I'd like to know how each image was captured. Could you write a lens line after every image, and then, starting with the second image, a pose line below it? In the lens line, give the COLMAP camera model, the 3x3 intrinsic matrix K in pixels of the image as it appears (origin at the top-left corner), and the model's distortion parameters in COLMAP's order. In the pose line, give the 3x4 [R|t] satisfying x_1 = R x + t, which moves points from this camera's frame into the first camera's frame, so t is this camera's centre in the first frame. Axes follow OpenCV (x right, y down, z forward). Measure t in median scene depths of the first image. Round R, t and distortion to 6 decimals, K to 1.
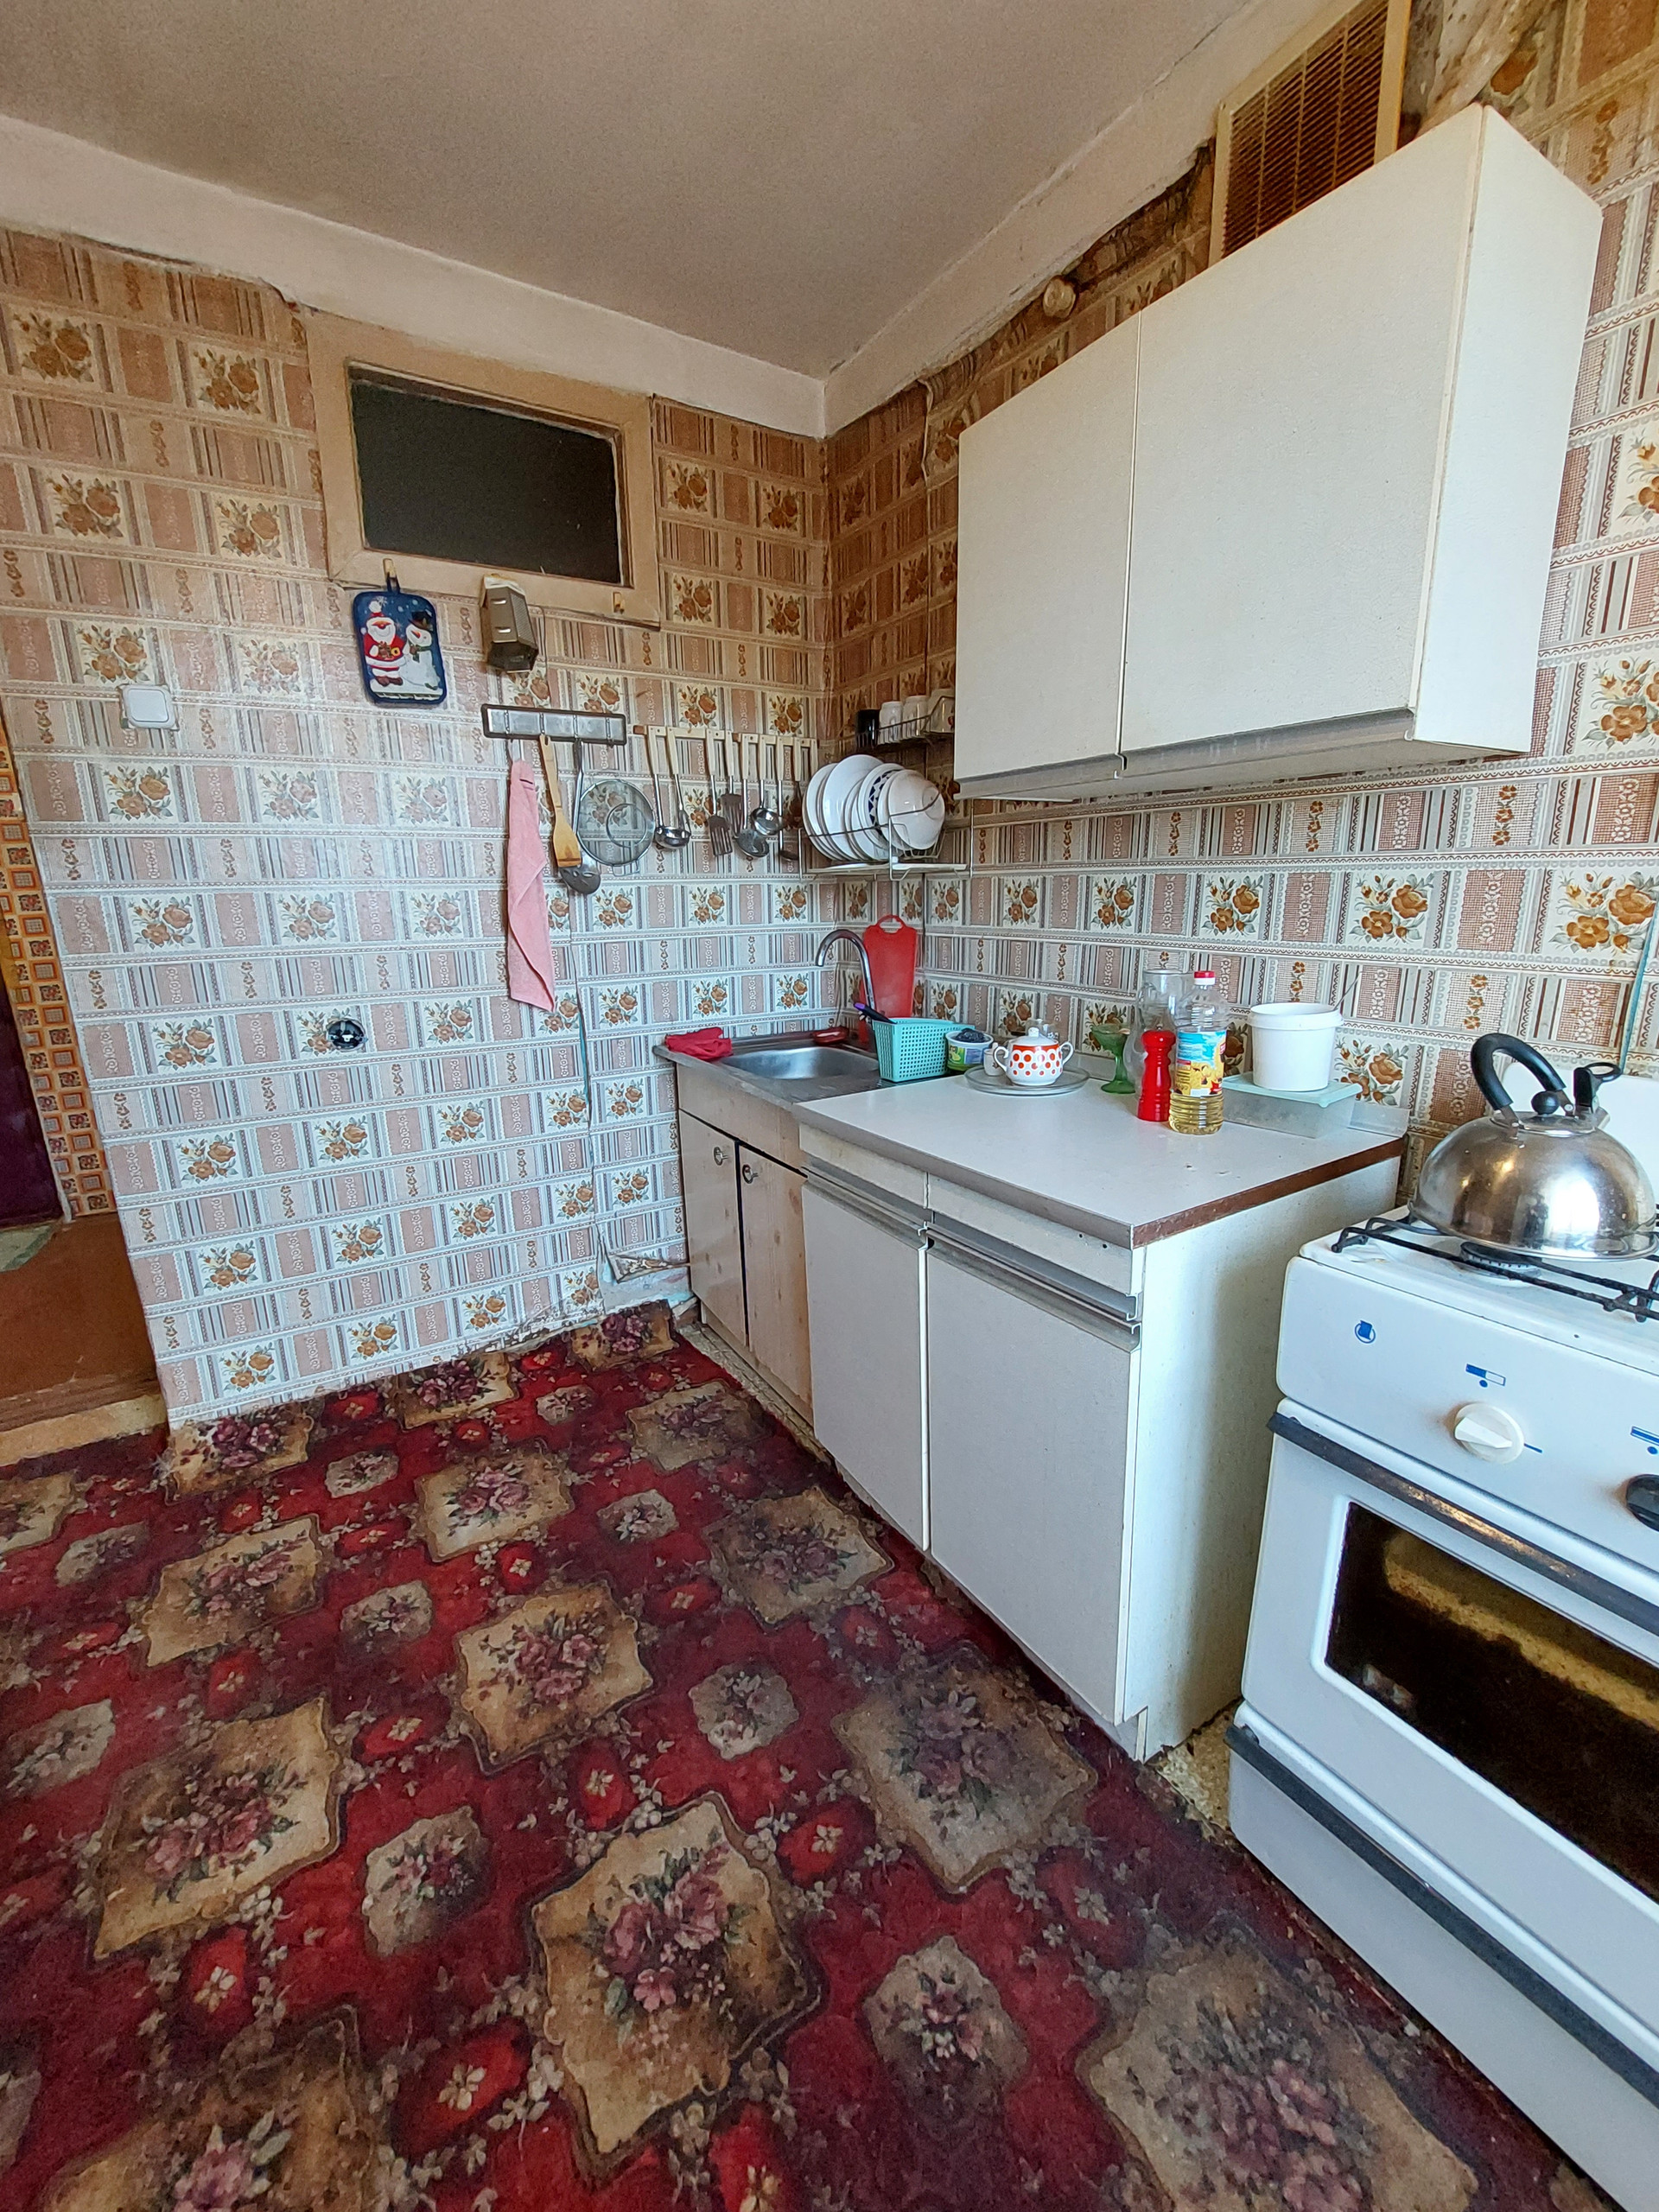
lens RADIAL K [[884.7, 0, 829.0], [0, 884.7, 1105.0], [0, 0, 1]] dist [-0.021488, 0.000746]
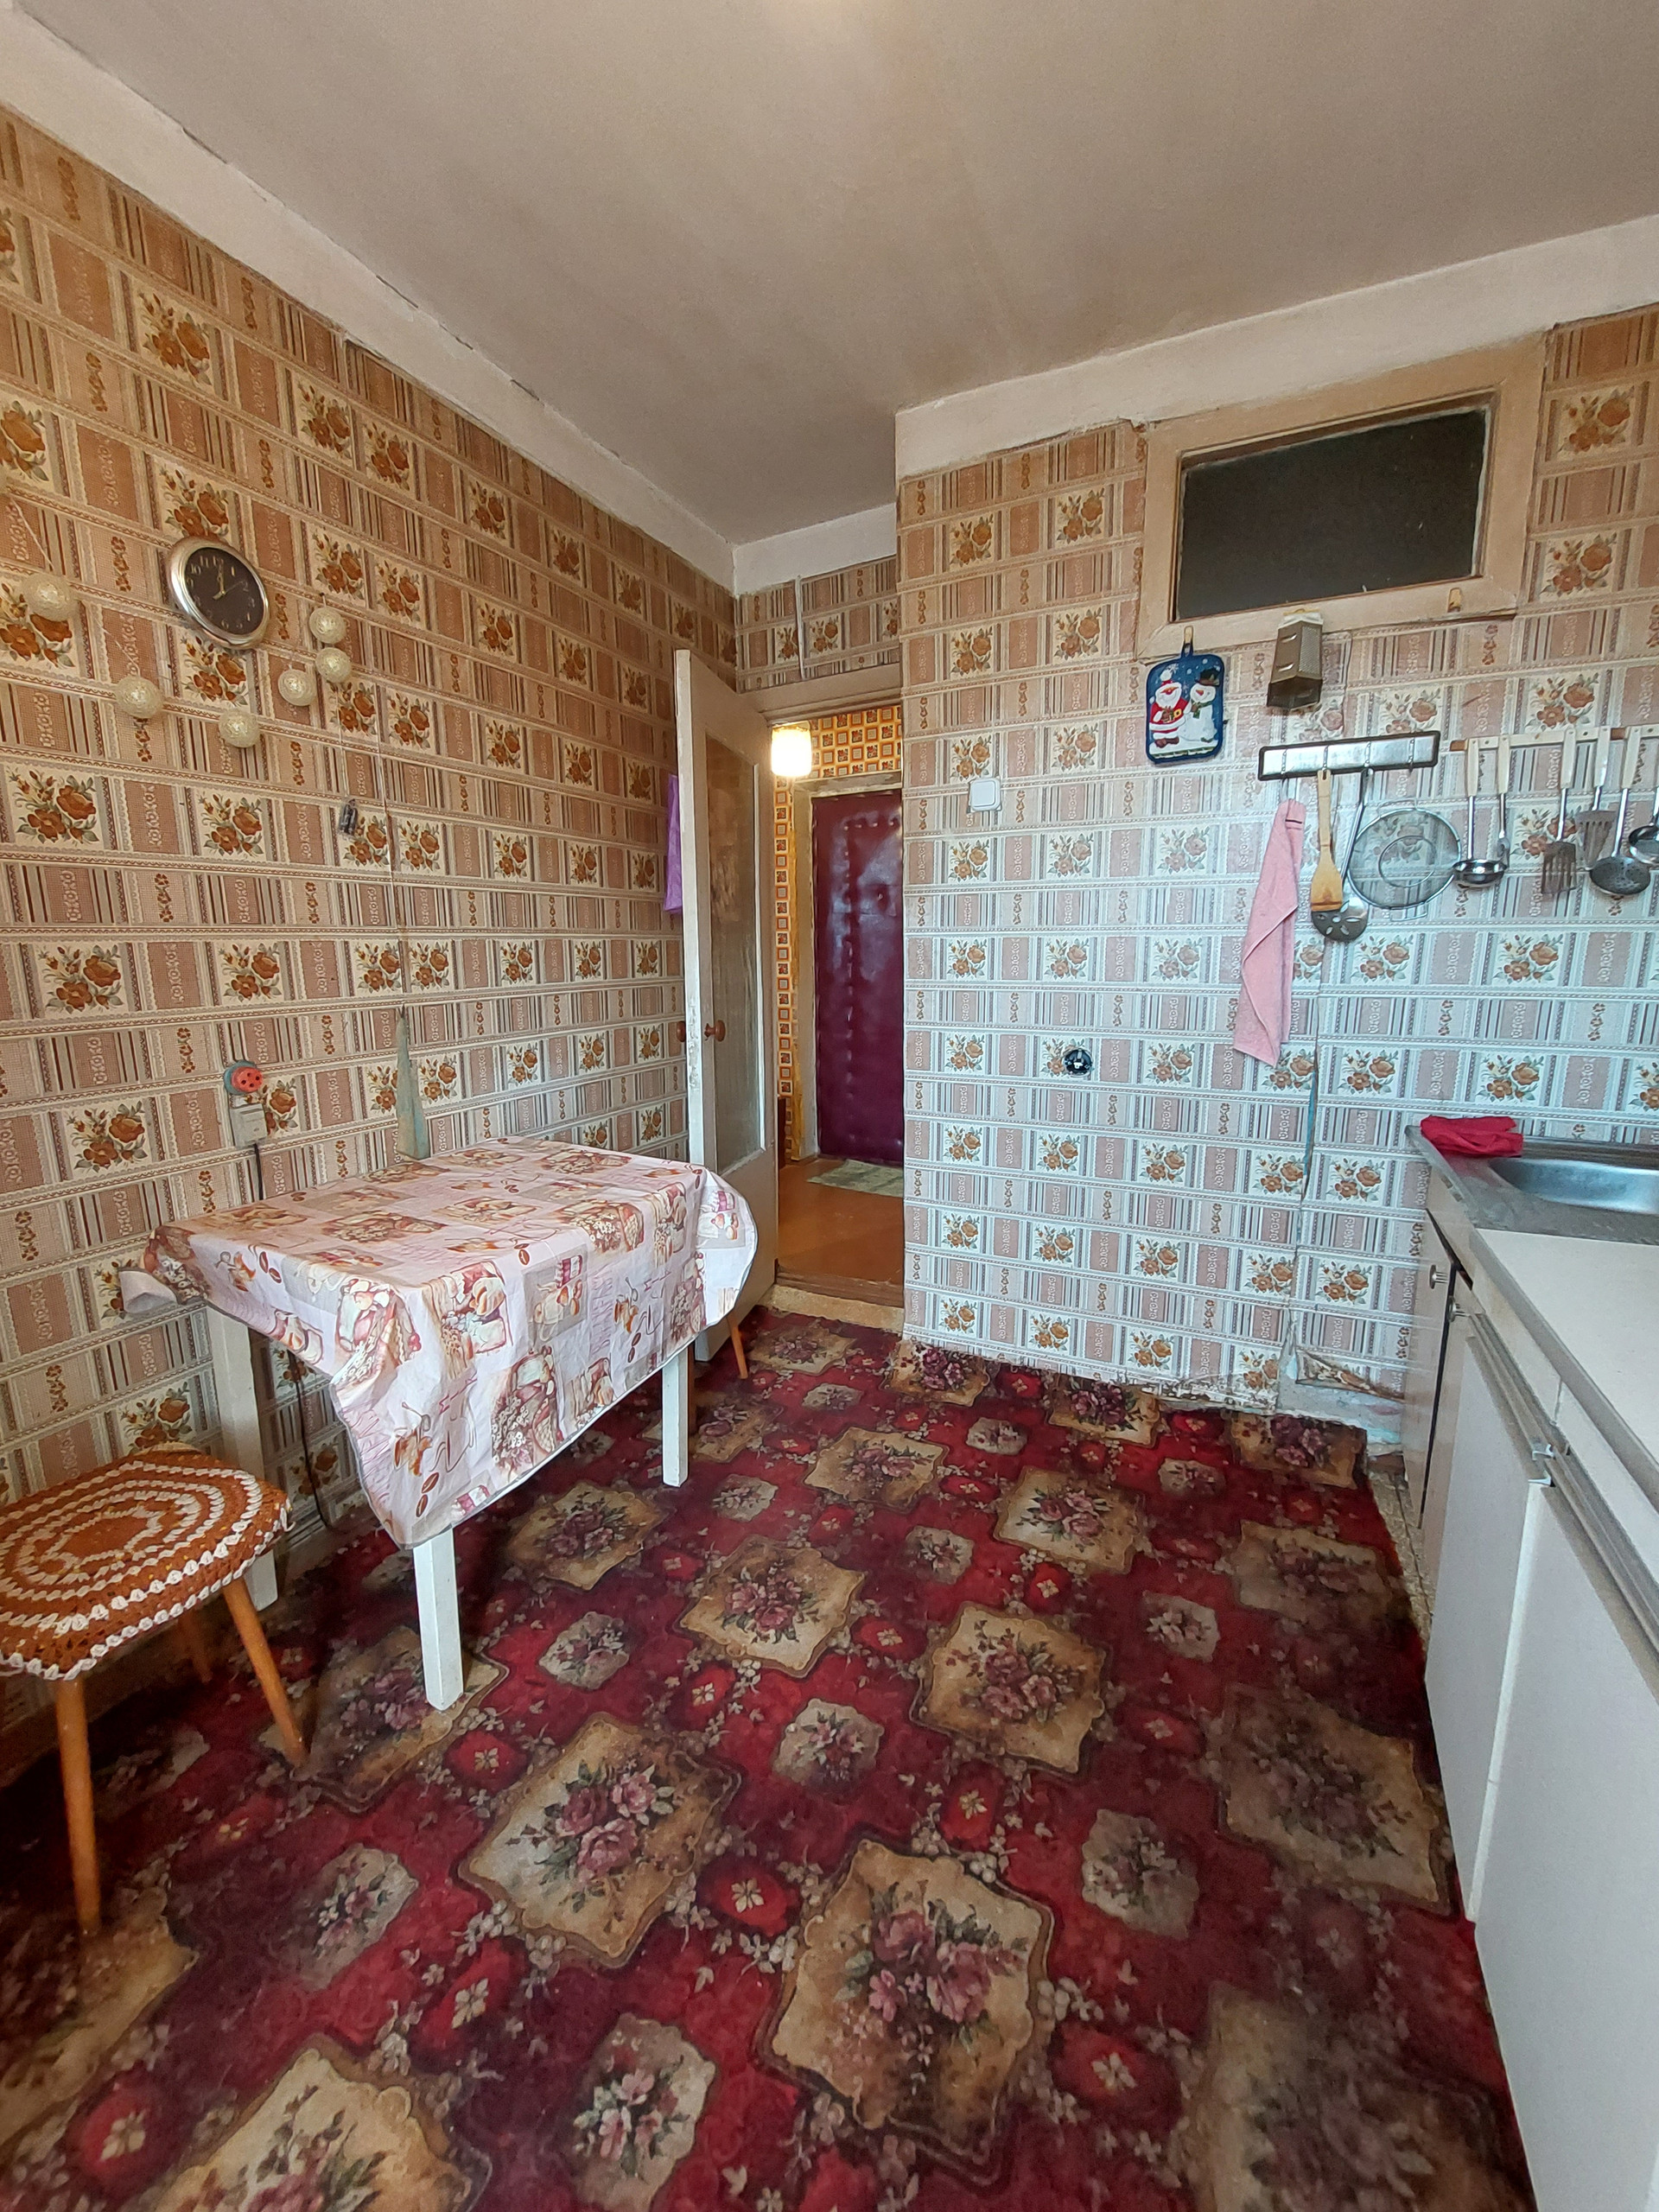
lens RADIAL K [[884.7, 0, 826.7], [0, 884.7, 1106.7], [0, 0, 1]] dist [-0.021488, 0.000746]
pose [[0.526755, 0.166391, -0.833572, 0.247250], [-0.203225, 0.976866, 0.066572, -0.036428], [0.825366, 0.134336, 0.548384, 0.130139]]
